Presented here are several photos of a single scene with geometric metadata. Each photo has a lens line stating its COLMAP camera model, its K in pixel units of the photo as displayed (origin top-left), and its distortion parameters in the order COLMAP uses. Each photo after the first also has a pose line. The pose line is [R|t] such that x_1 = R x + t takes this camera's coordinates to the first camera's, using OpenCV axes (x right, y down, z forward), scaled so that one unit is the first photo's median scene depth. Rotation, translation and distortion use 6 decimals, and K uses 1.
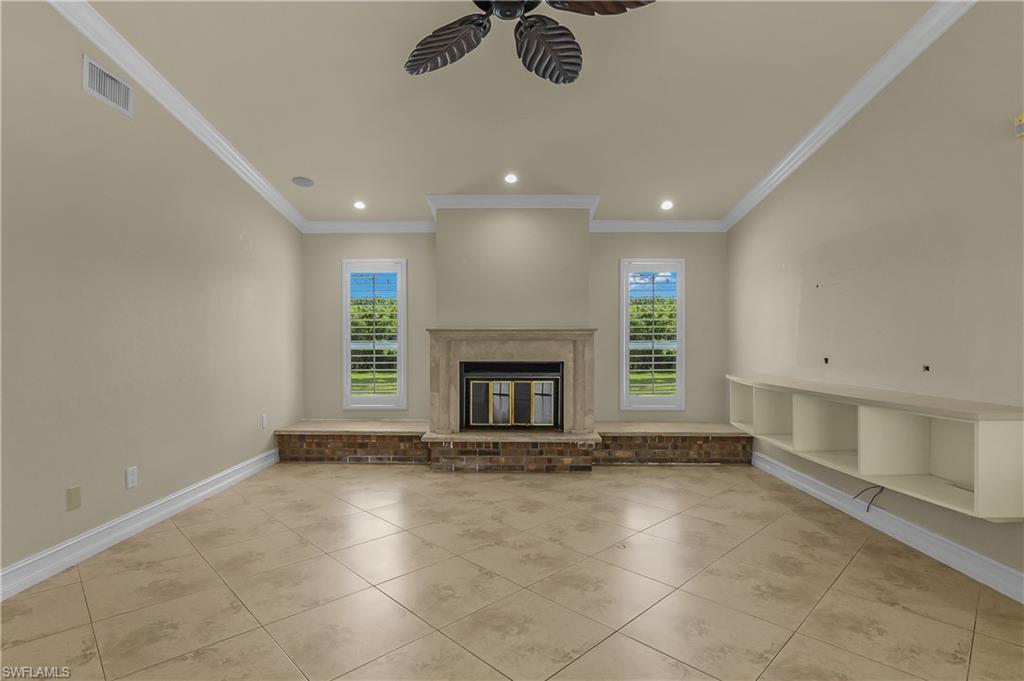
lens RADIAL K [[524.7, 0, 505.5], [0, 524.7, 345.8], [0, 0, 1]] dist [-0.035769, -0.000017]
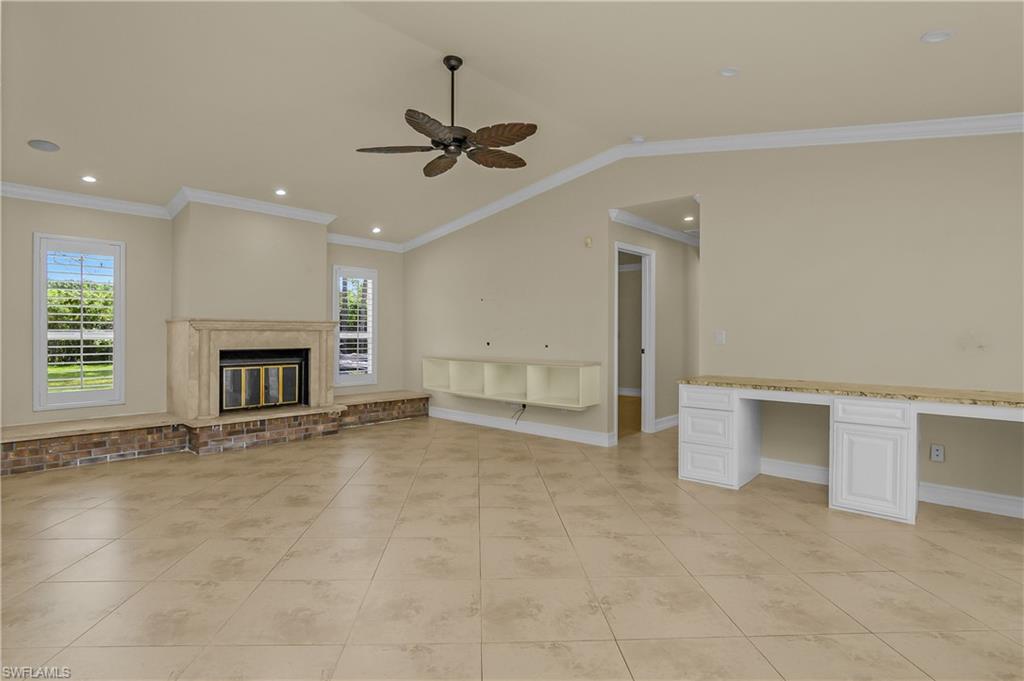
lens RADIAL K [[515.1, 0, 512.0], [0, 515.1, 340.5], [0, 0, 1]] dist [-0.018970, 0.000780]
pose [[0.649996, -0.006979, 0.759906, -0.479009], [0.000562, 0.999962, 0.008703, 0.001603], [-0.759938, -0.005230, 0.649975, -0.127396]]
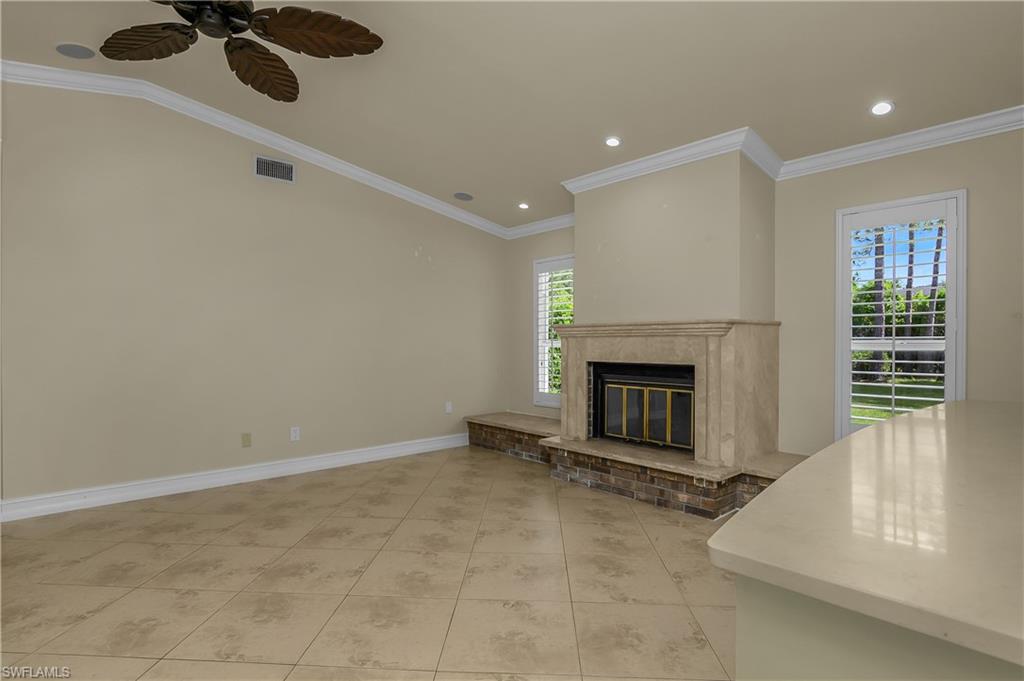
lens RADIAL K [[524.7, 0, 505.5], [0, 524.7, 345.8], [0, 0, 1]] dist [-0.035769, -0.000017]
pose [[0.668373, 0.006245, -0.743800, 0.470331], [-0.007182, 0.999972, 0.001943, 0.002883], [0.743791, 0.004044, 0.668400, 0.294414]]
